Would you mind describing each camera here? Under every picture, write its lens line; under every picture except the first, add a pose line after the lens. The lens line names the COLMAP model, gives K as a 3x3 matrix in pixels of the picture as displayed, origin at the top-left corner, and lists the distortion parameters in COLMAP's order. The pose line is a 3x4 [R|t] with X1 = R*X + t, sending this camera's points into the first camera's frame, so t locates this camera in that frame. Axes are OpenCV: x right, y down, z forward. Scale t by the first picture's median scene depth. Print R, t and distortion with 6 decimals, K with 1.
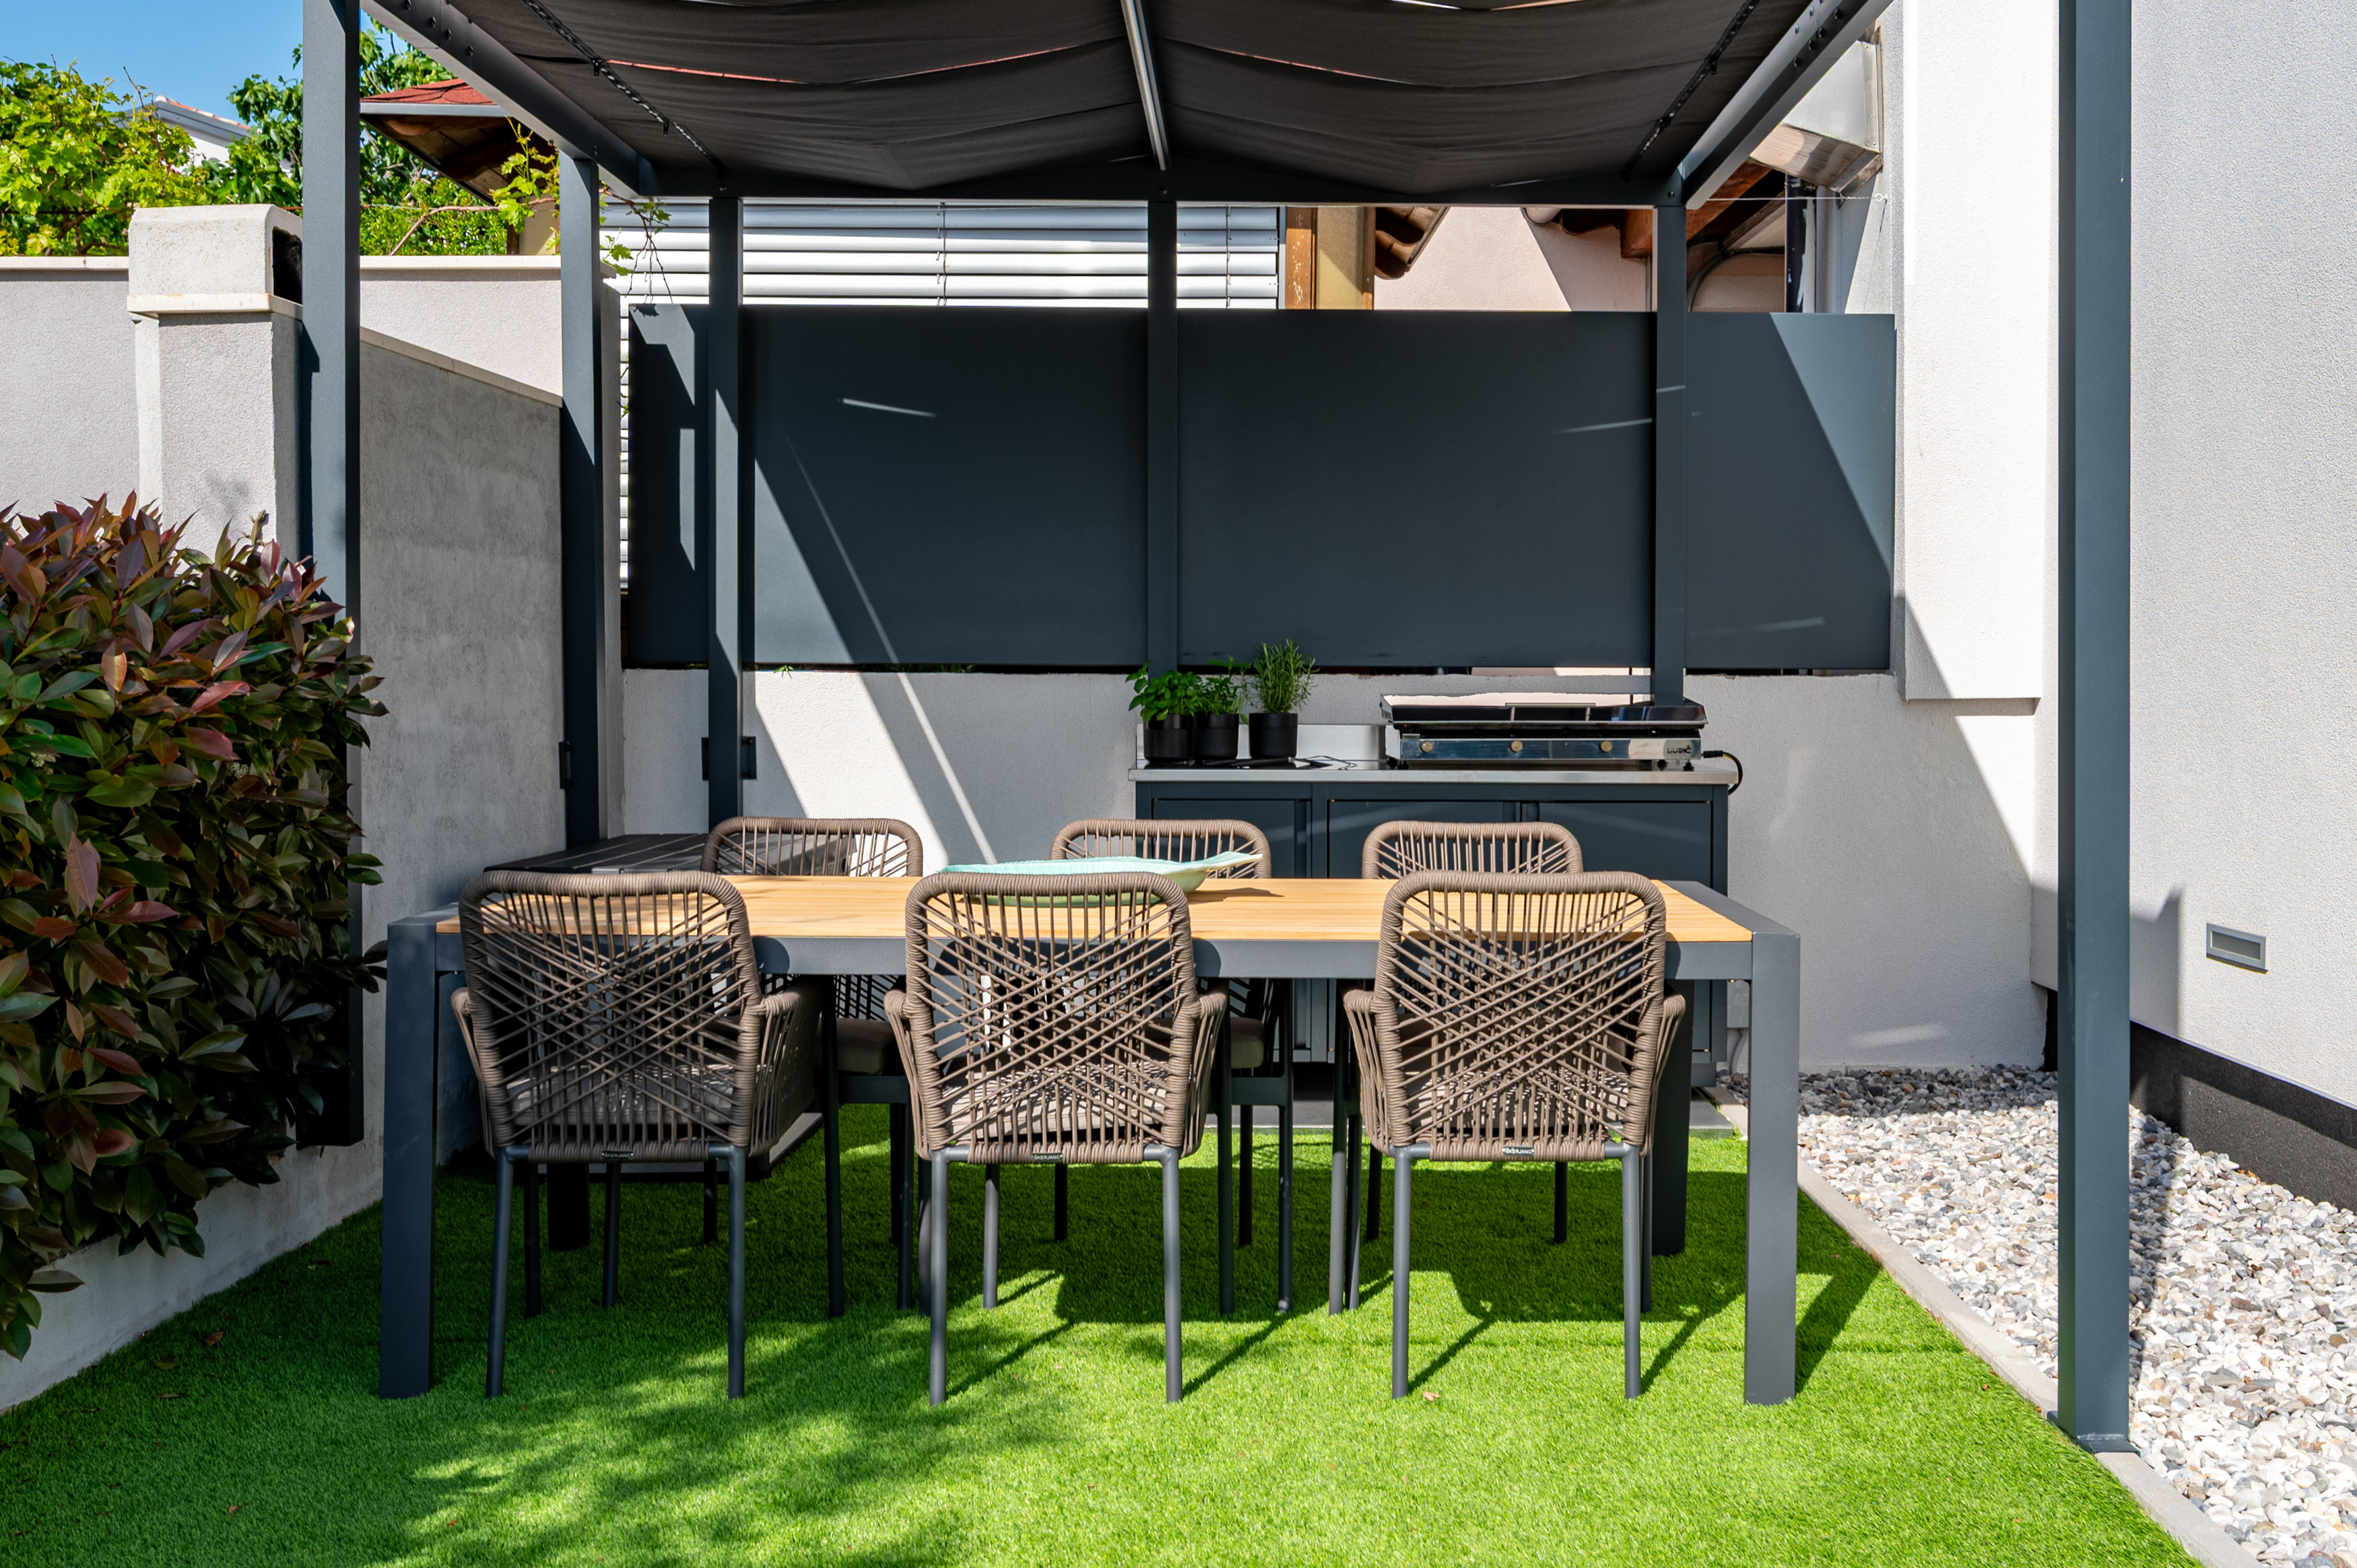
lens RADIAL K [[2320.6, 0, 1185.3], [0, 2320.6, 706.1], [0, 0, 1]] dist [0.003414, 0.001492]
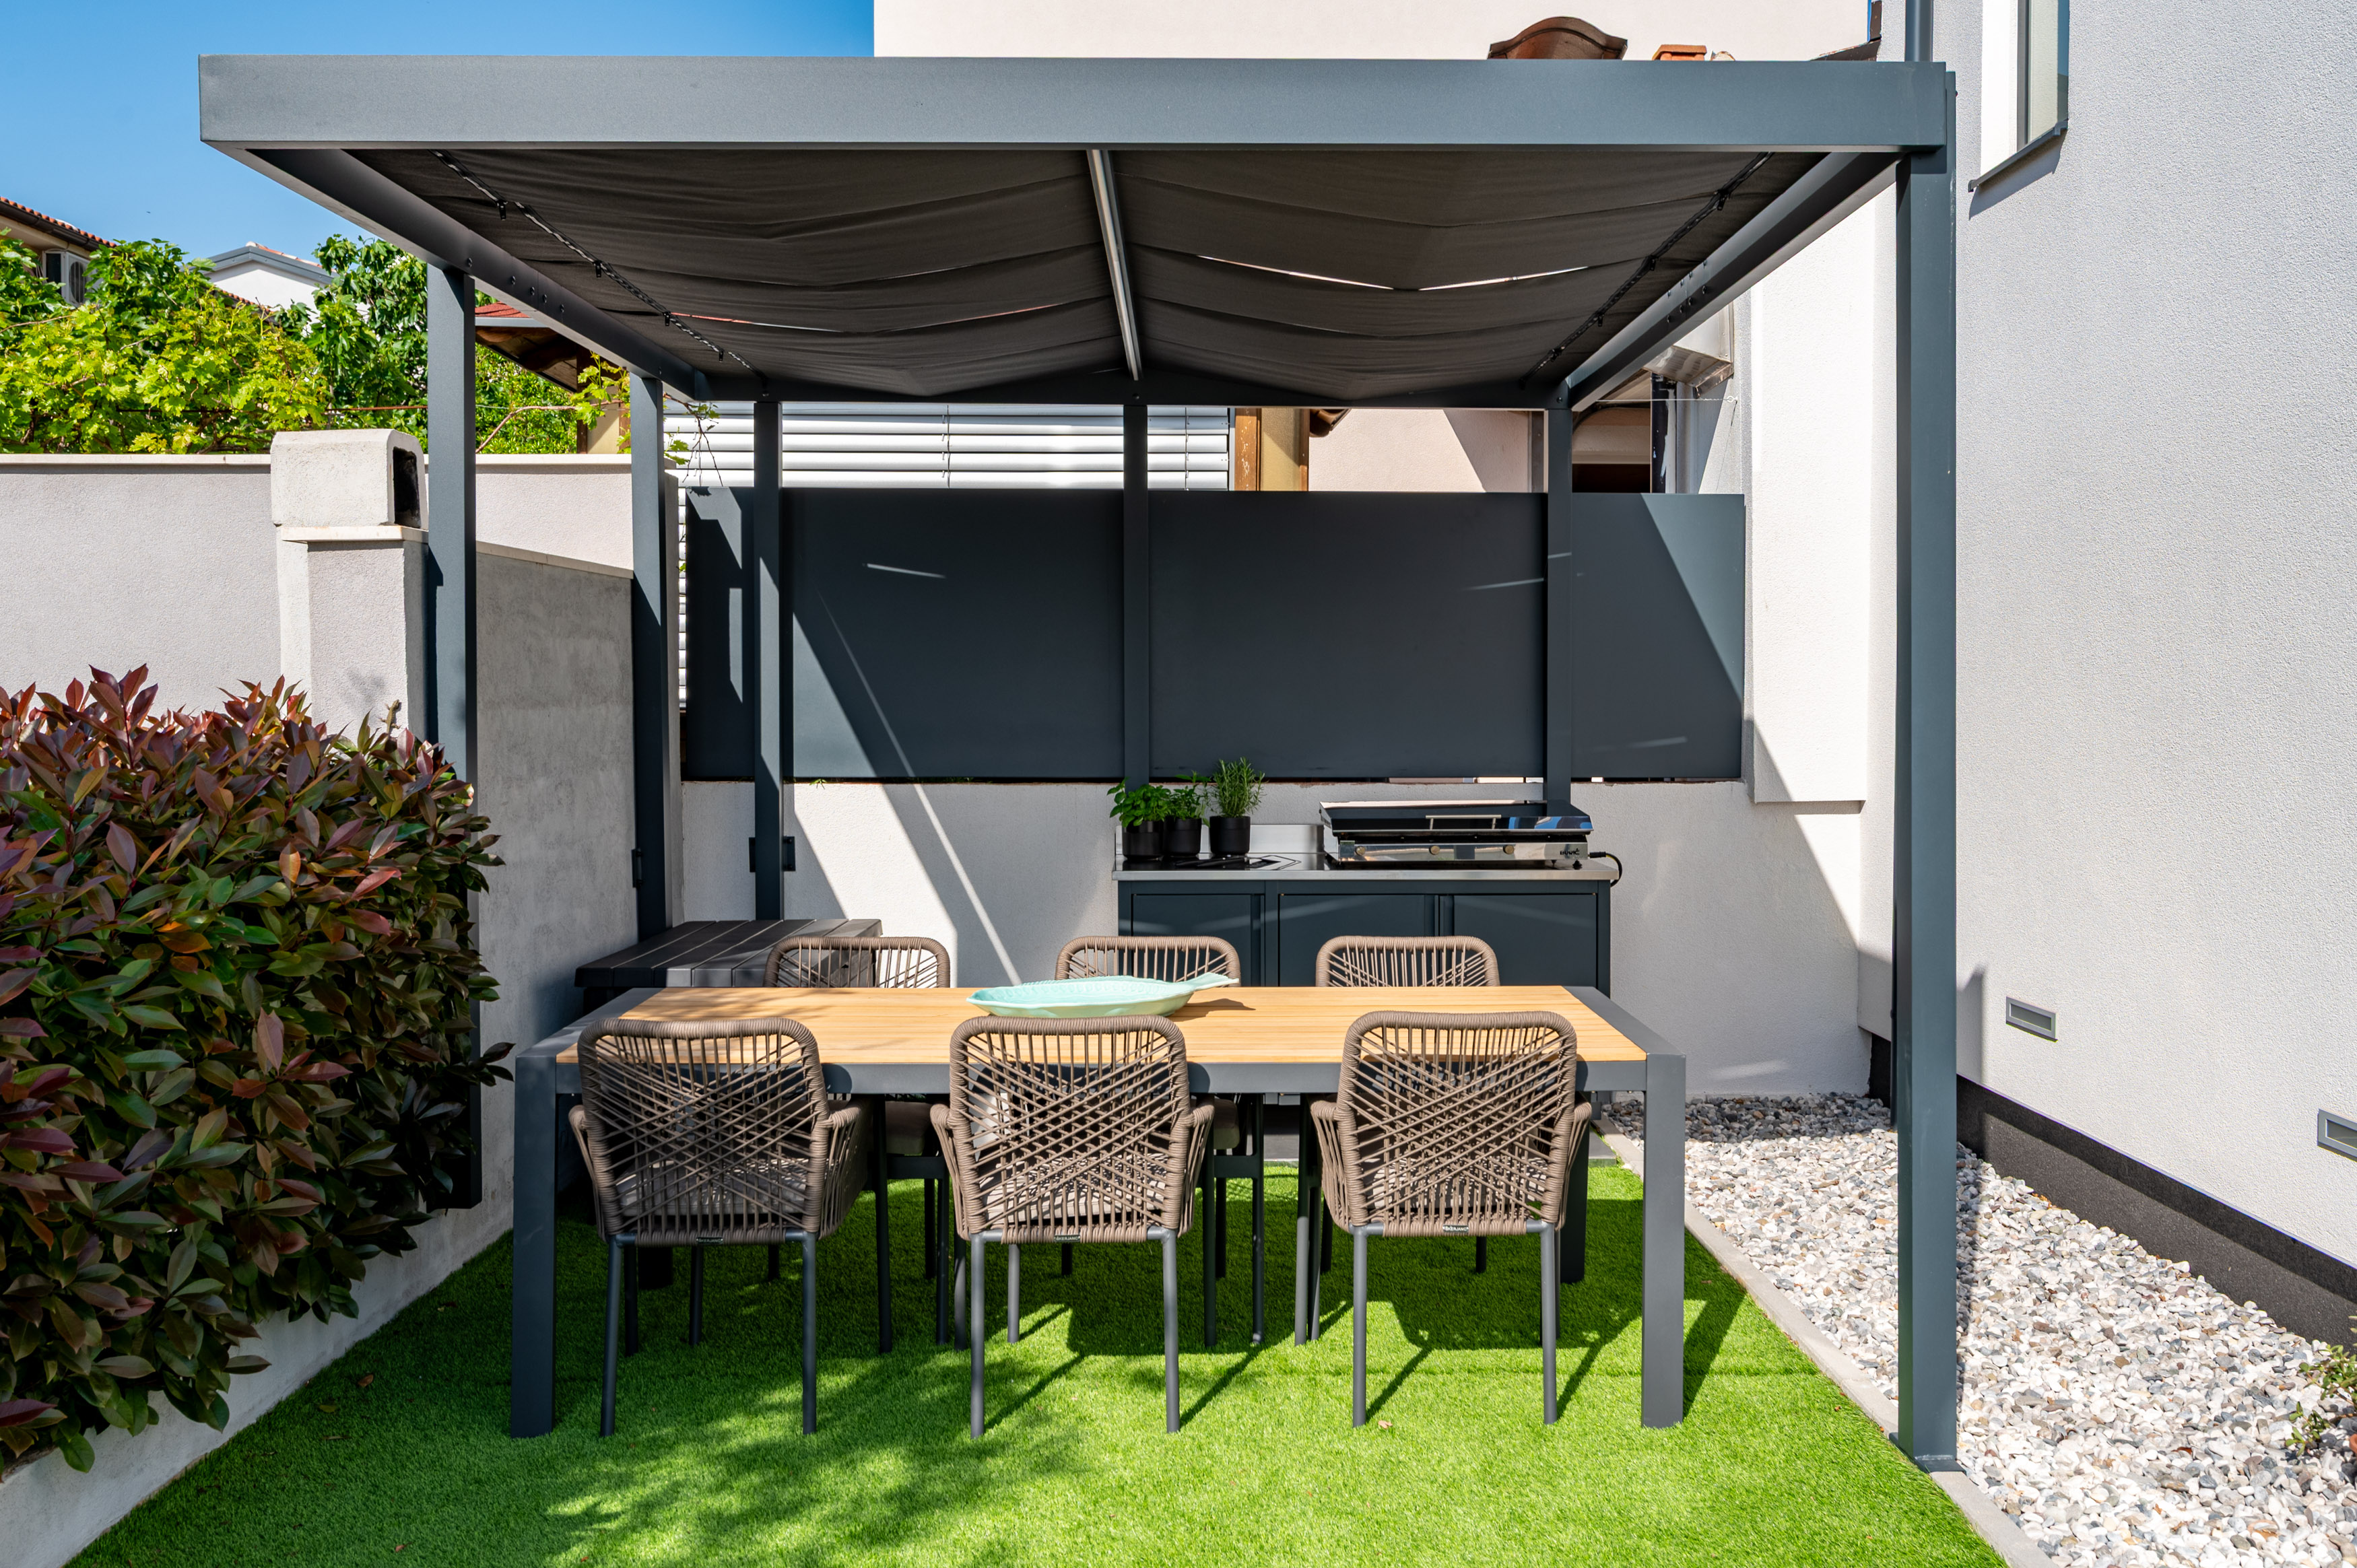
lens RADIAL K [[1952.4, 0, 1178.5], [0, 1952.4, 784.0], [0, 0, 1]] dist [0.004194, -0.001142]
pose [[0.999648, -0.016202, 0.021029, -0.017097], [0.015911, 0.999777, 0.013920, -0.050412], [-0.021250, -0.013580, 0.999682, -0.016056]]
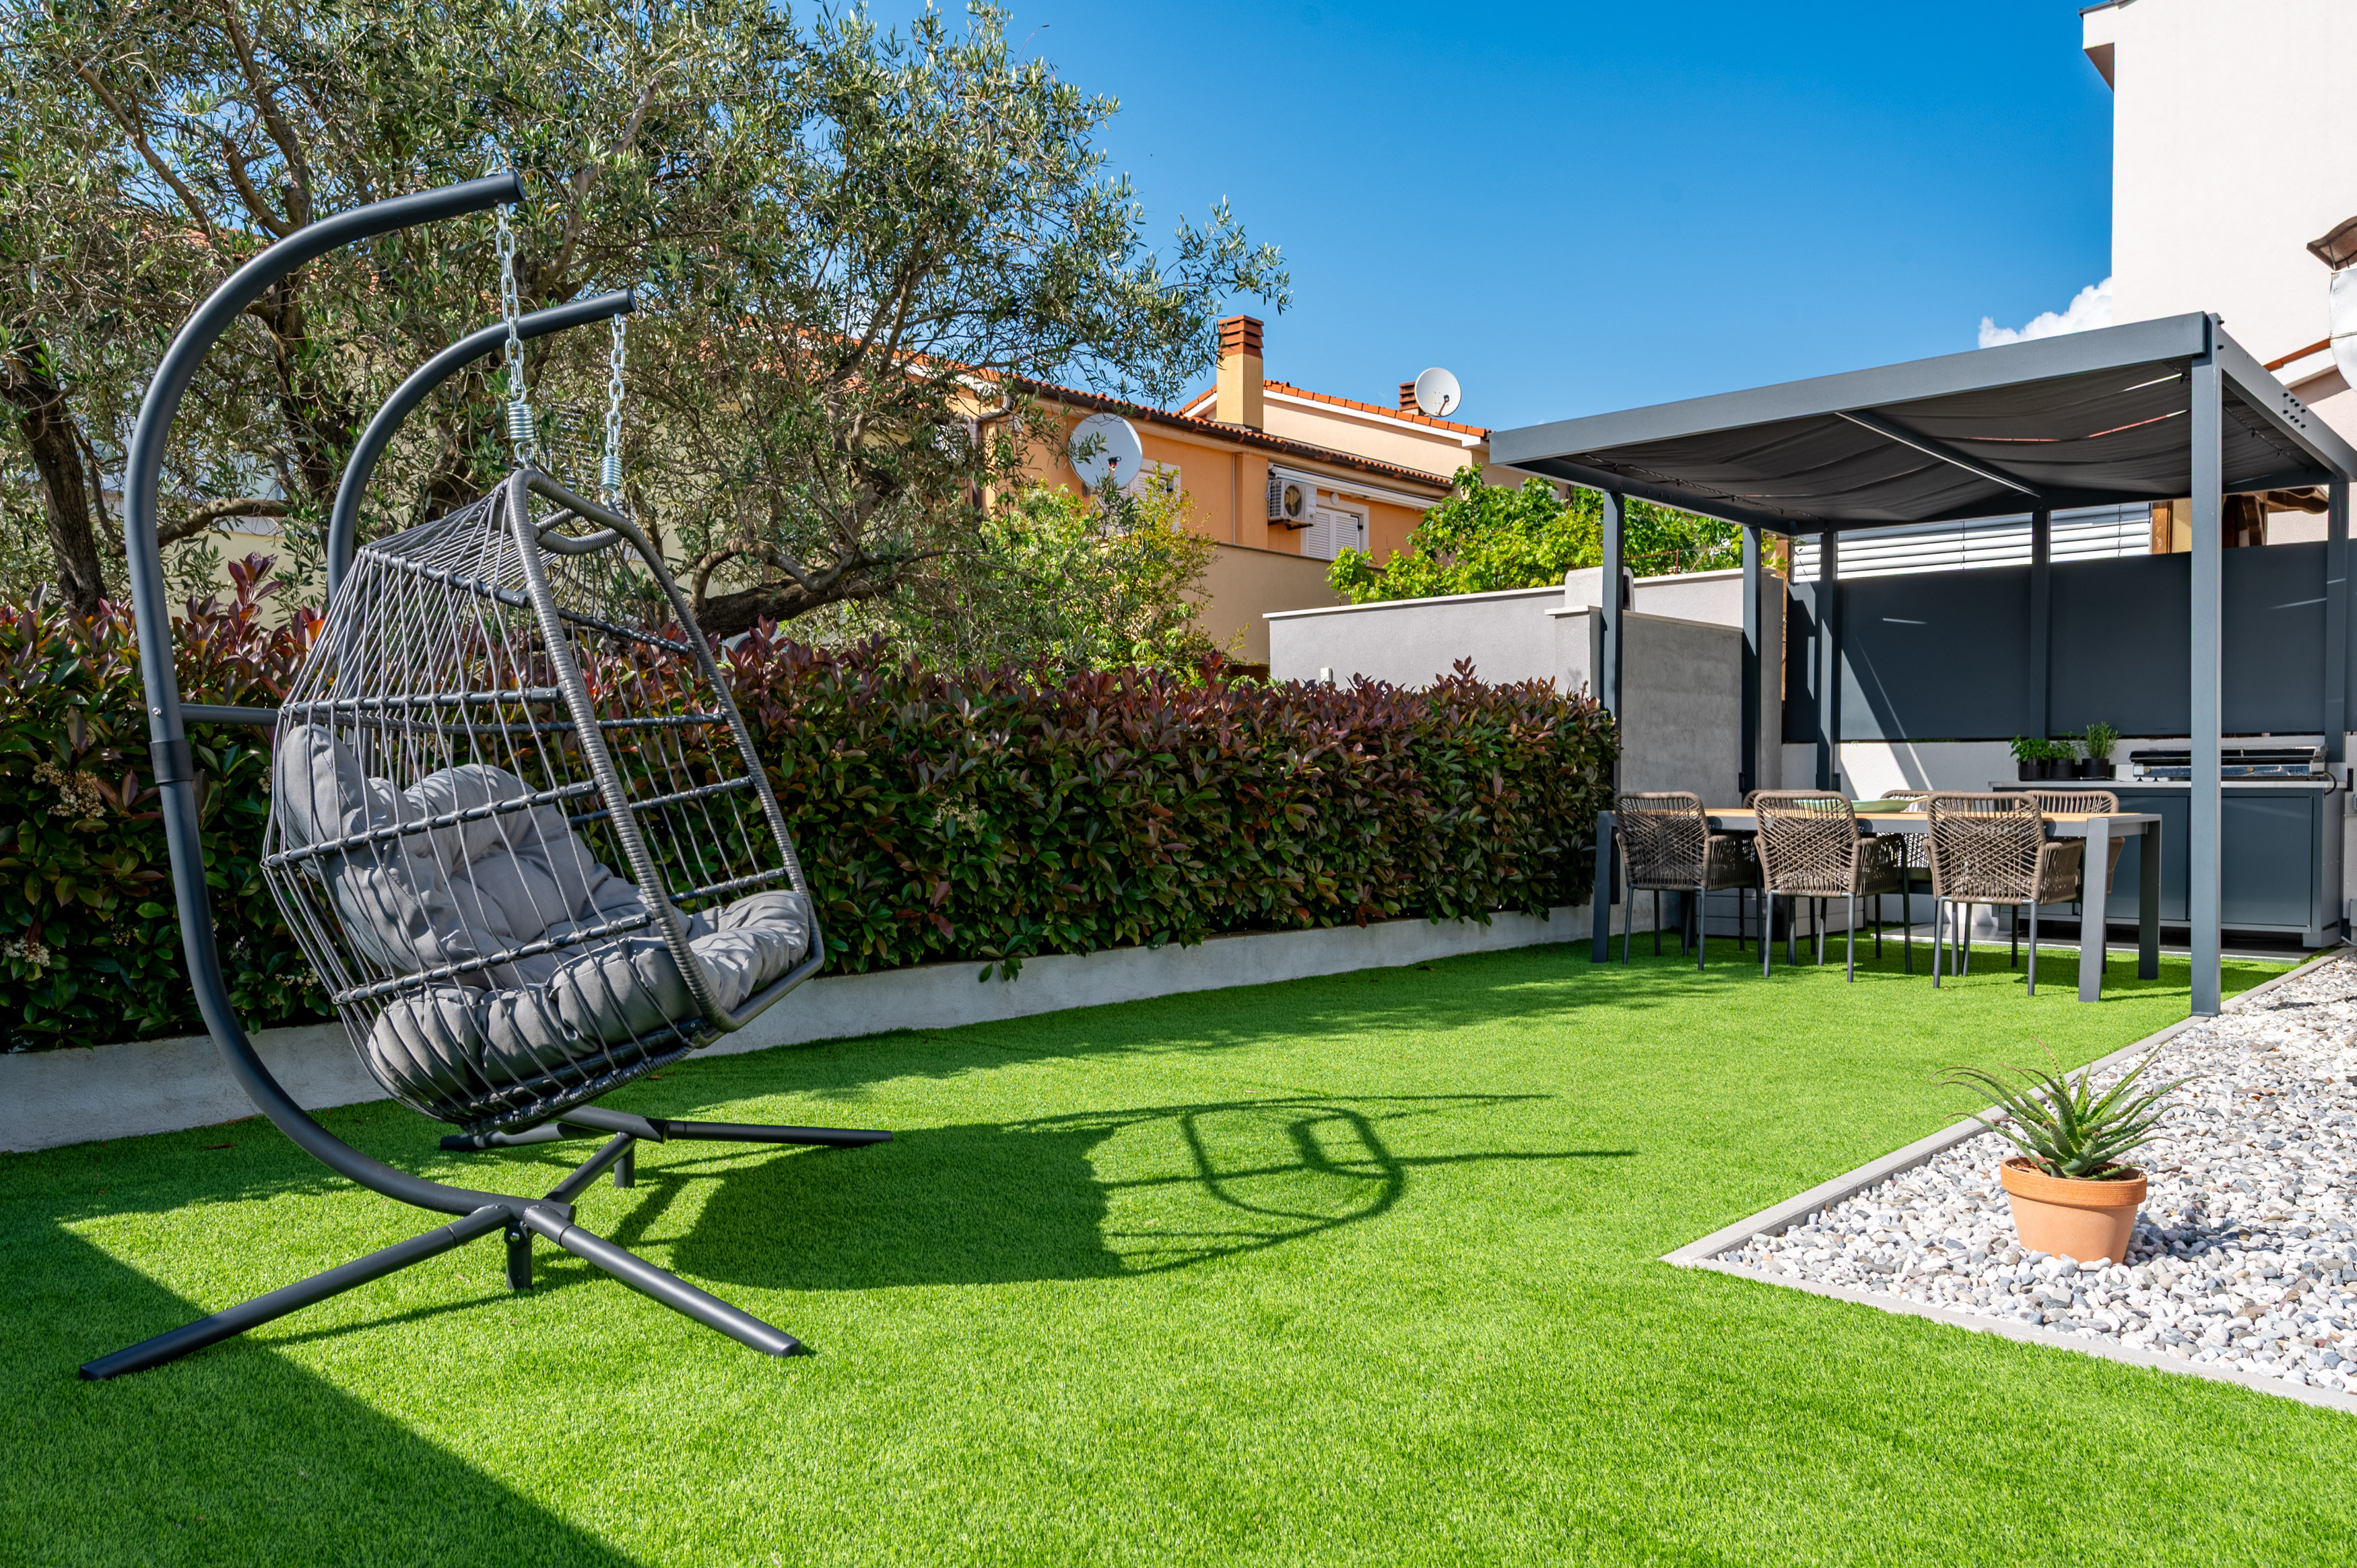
lens RADIAL K [[1493.4, 0, 1178.5], [0, 1493.4, 784.0], [0, 0, 1]] dist [0.000046, -0.000321]
pose [[0.719558, 0.002345, -0.694428, 0.553175], [-0.022694, 0.999540, -0.020140, 0.099535], [0.694061, 0.030251, 0.719280, -0.698653]]
